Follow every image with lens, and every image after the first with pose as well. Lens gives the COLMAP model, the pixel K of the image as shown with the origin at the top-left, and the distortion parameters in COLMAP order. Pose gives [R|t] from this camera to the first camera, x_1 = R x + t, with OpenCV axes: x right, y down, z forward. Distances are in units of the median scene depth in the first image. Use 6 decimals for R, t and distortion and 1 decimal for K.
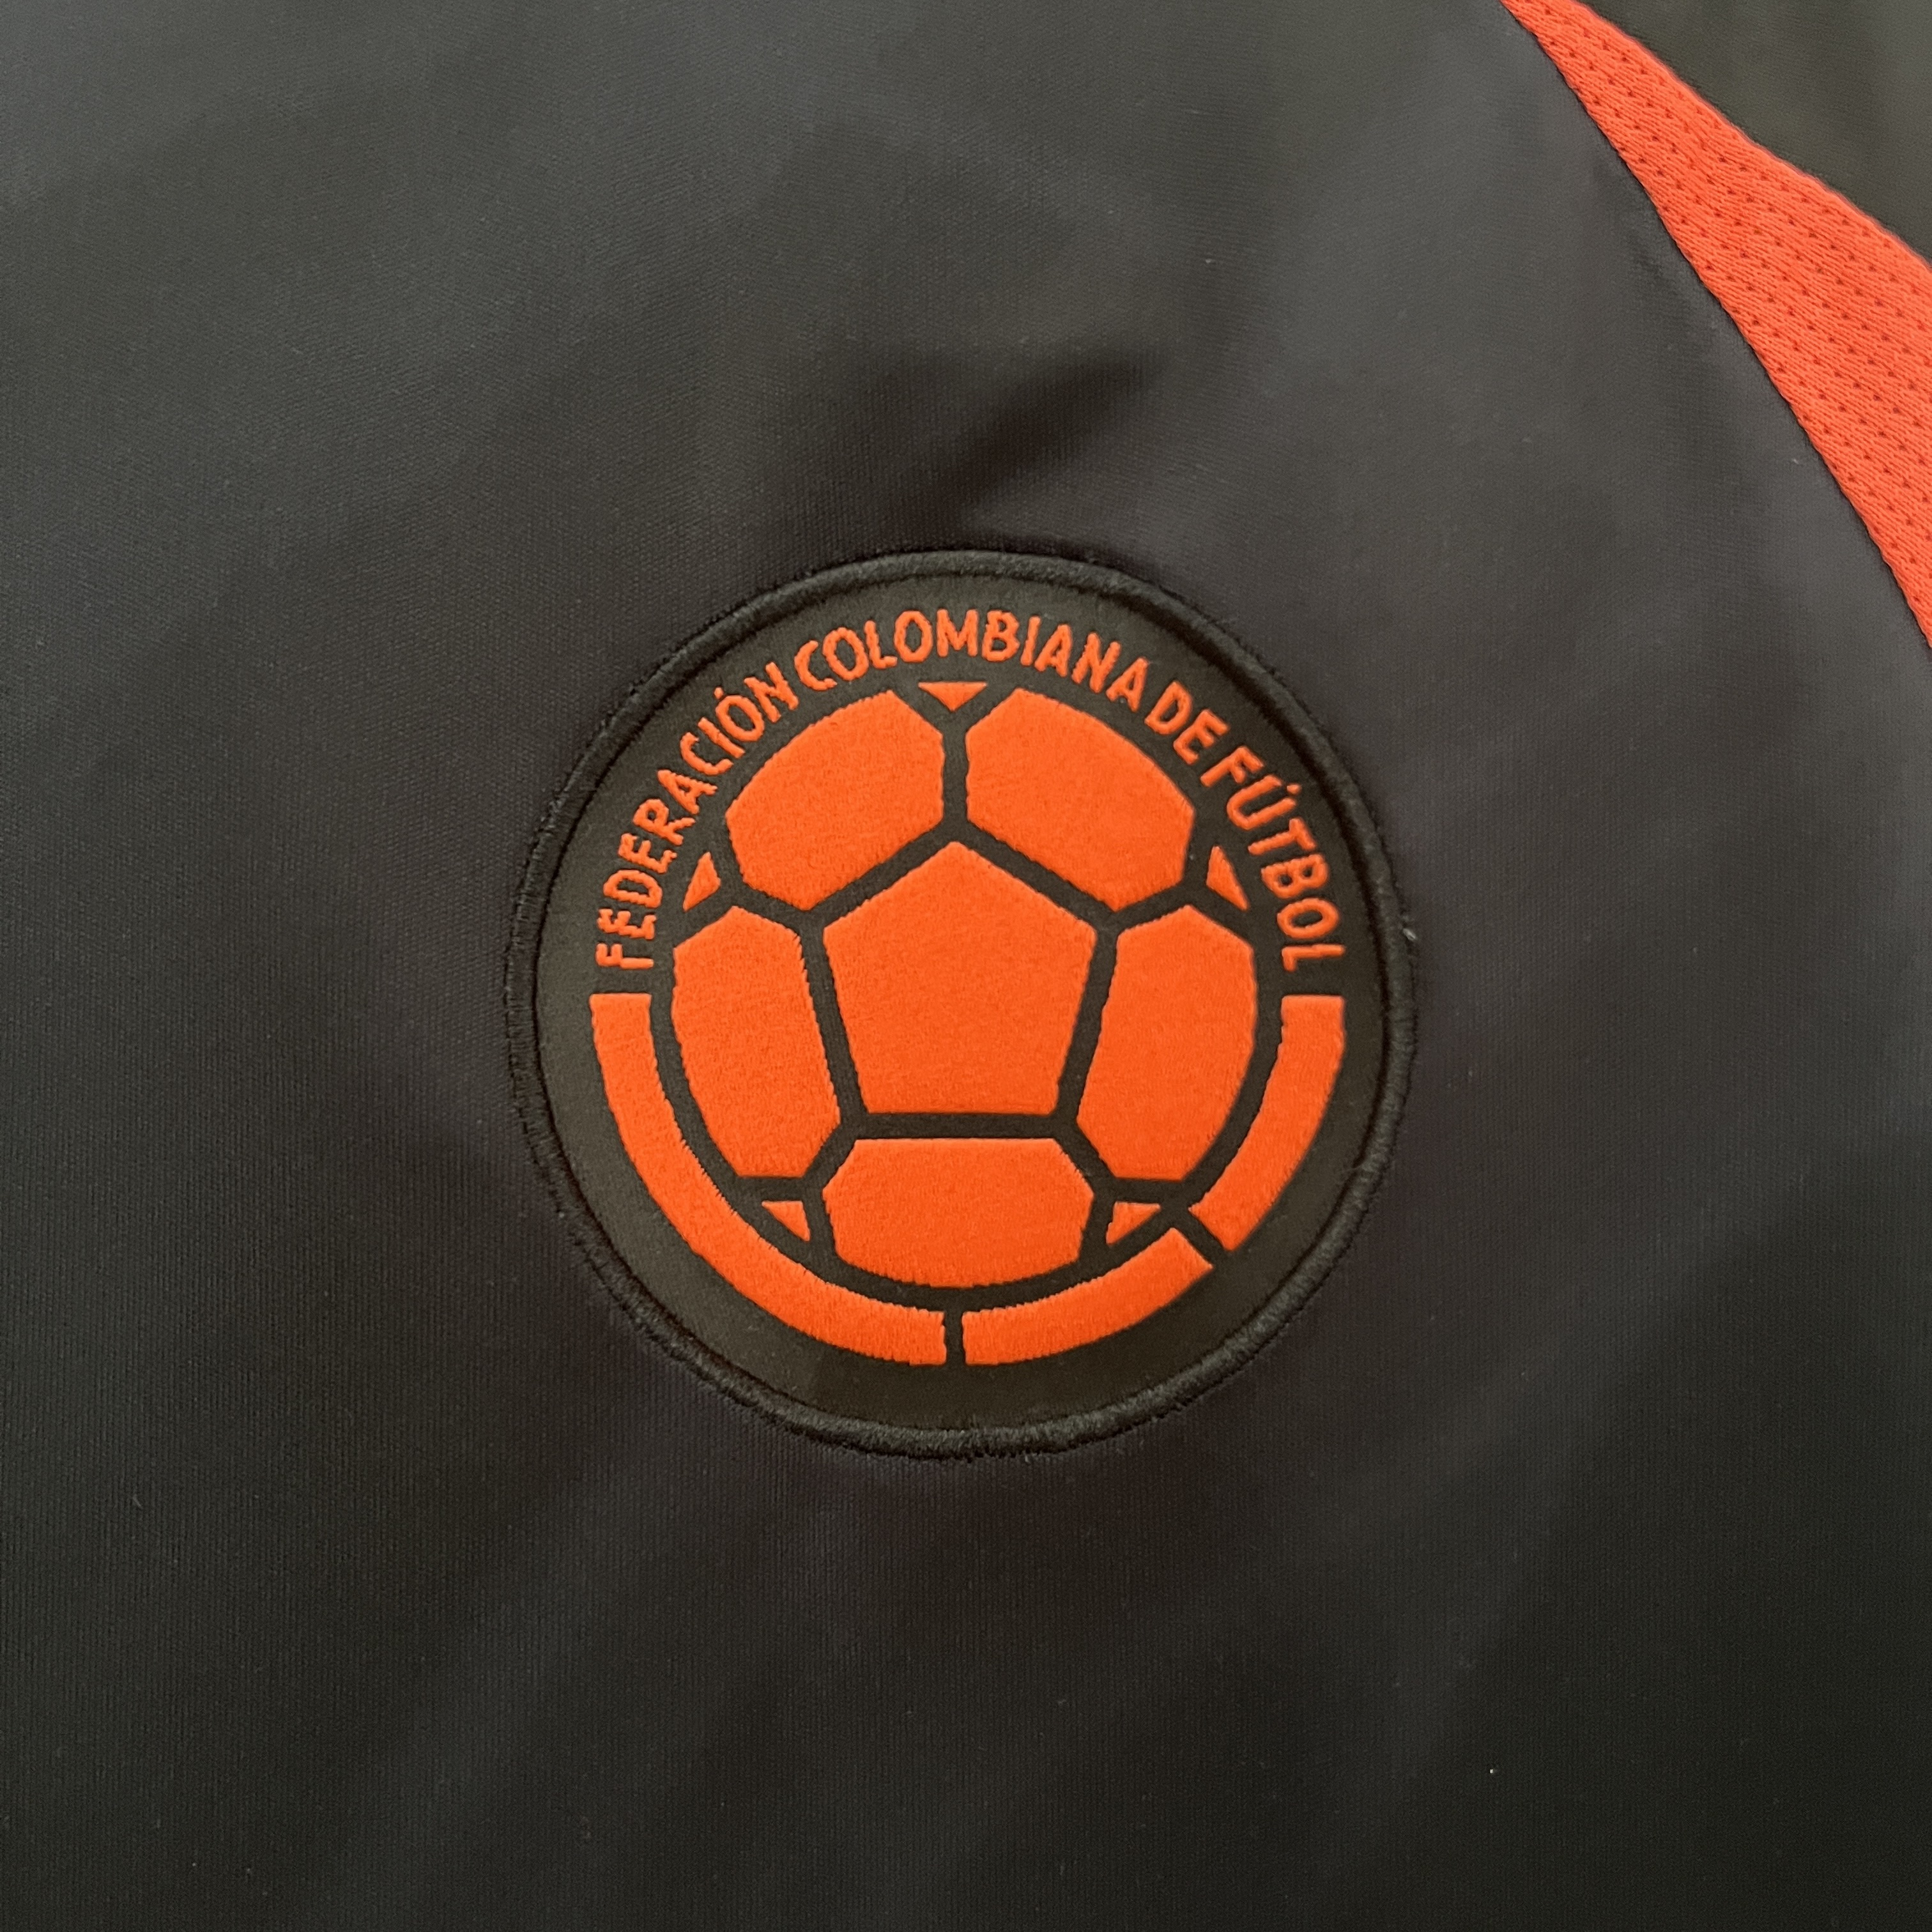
lens RADIAL K [[1965.9, 0, 966.0], [0, 1965.9, 966.0], [0, 0, 1]] dist [0.096406, -0.265126]
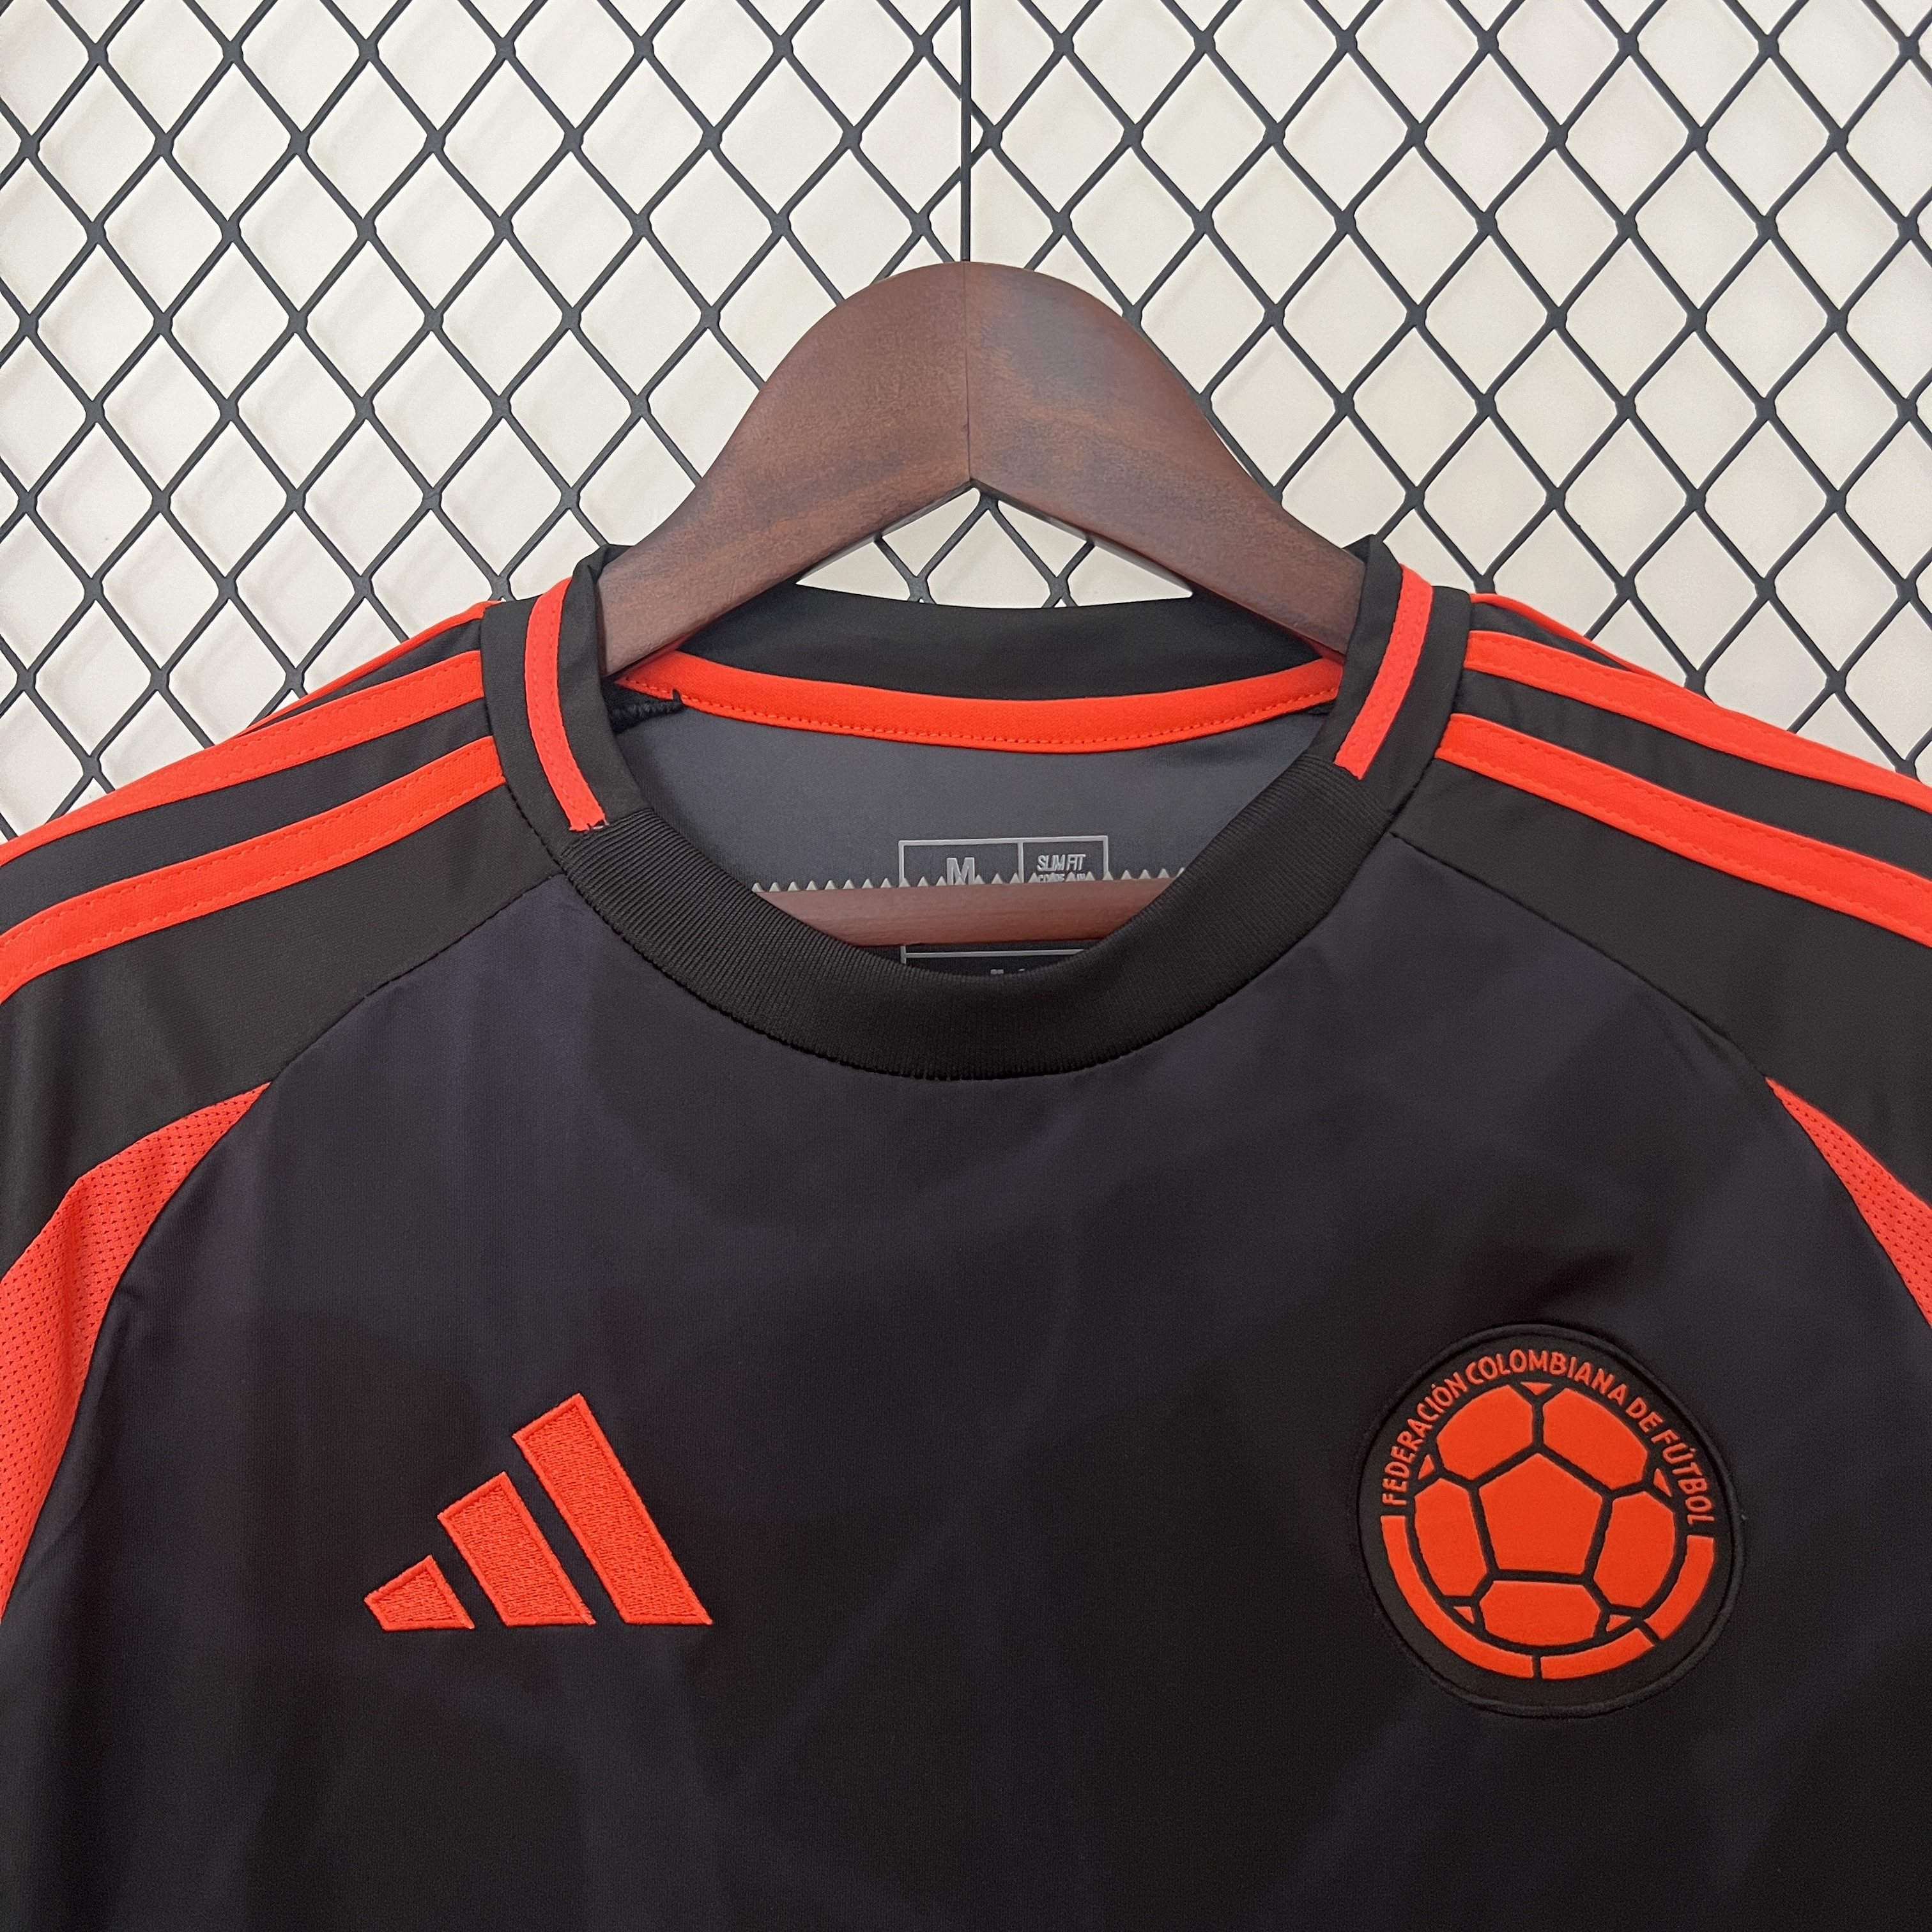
lens RADIAL K [[1965.9, 0, 966.0], [0, 1965.9, 966.0], [0, 0, 1]] dist [0.096406, -0.265126]
pose [[0.988992, 0.001111, -0.147963, -0.329147], [-0.001120, 0.999999, 0.000019, -0.640028], [0.147963, 0.000147, 0.988993, -1.413709]]
